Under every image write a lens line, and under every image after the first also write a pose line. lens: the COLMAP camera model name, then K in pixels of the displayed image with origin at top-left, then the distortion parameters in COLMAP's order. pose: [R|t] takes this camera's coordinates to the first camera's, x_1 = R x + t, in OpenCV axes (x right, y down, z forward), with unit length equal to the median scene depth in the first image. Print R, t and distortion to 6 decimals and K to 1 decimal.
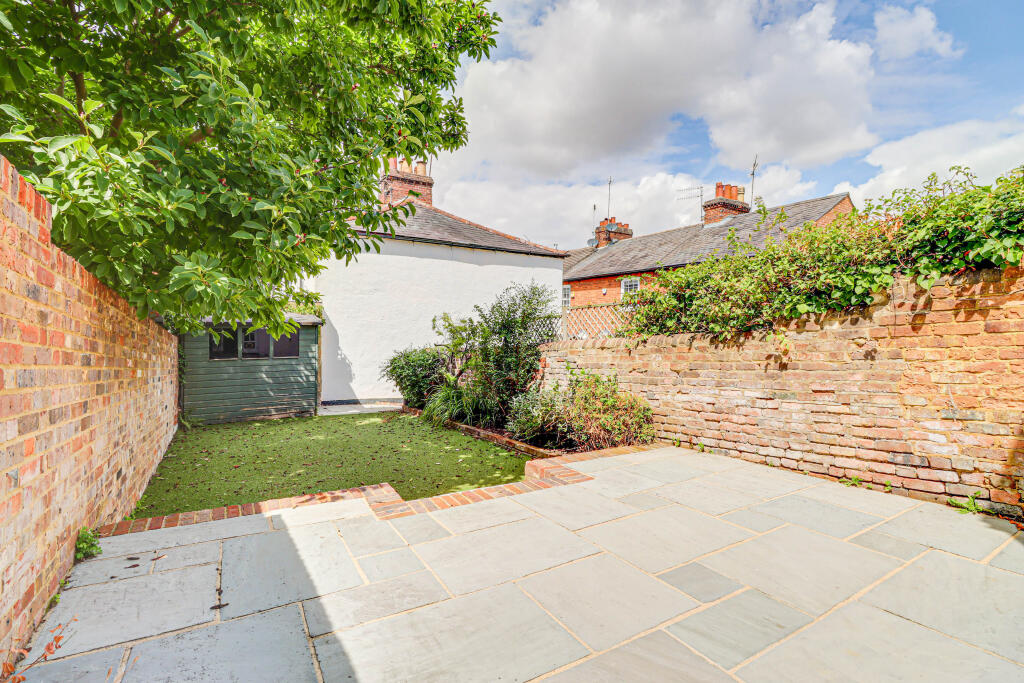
lens RADIAL K [[483.9, 0, 470.1], [0, 483.9, 331.7], [0, 0, 1]] dist [0.001010, -0.007099]
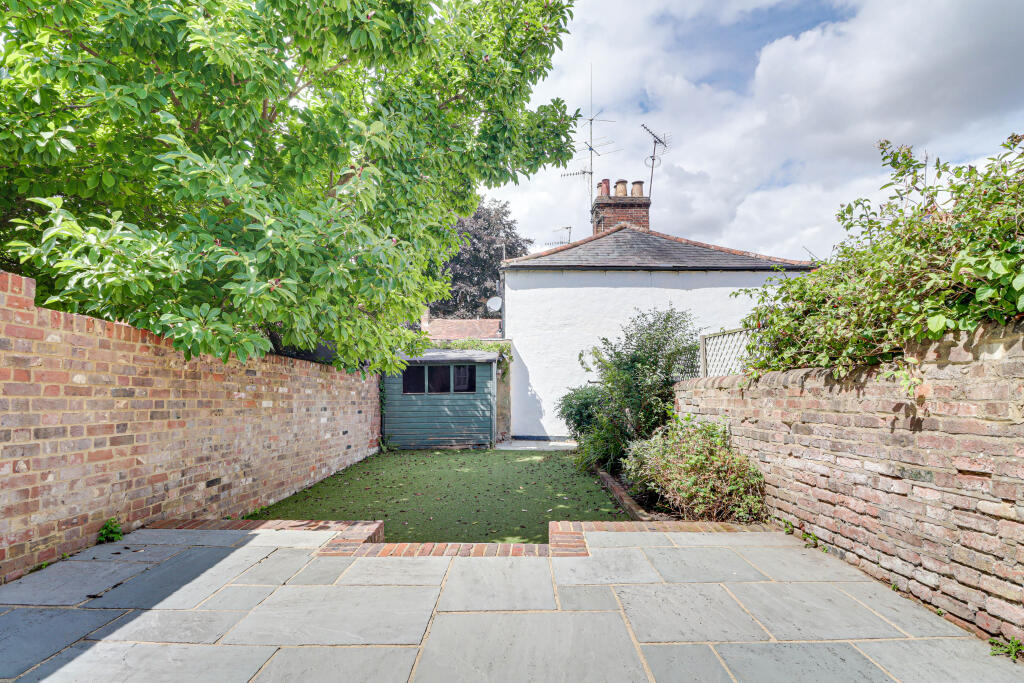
lens RADIAL K [[487.2, 0, 511.0], [0, 487.2, 376.1], [0, 0, 1]] dist [0.001472, -0.014242]
pose [[0.865154, 0.001001, -0.501505, 0.478500], [0.008087, 0.999840, 0.015946, 0.000534], [0.501441, -0.017851, 0.865008, 0.231897]]
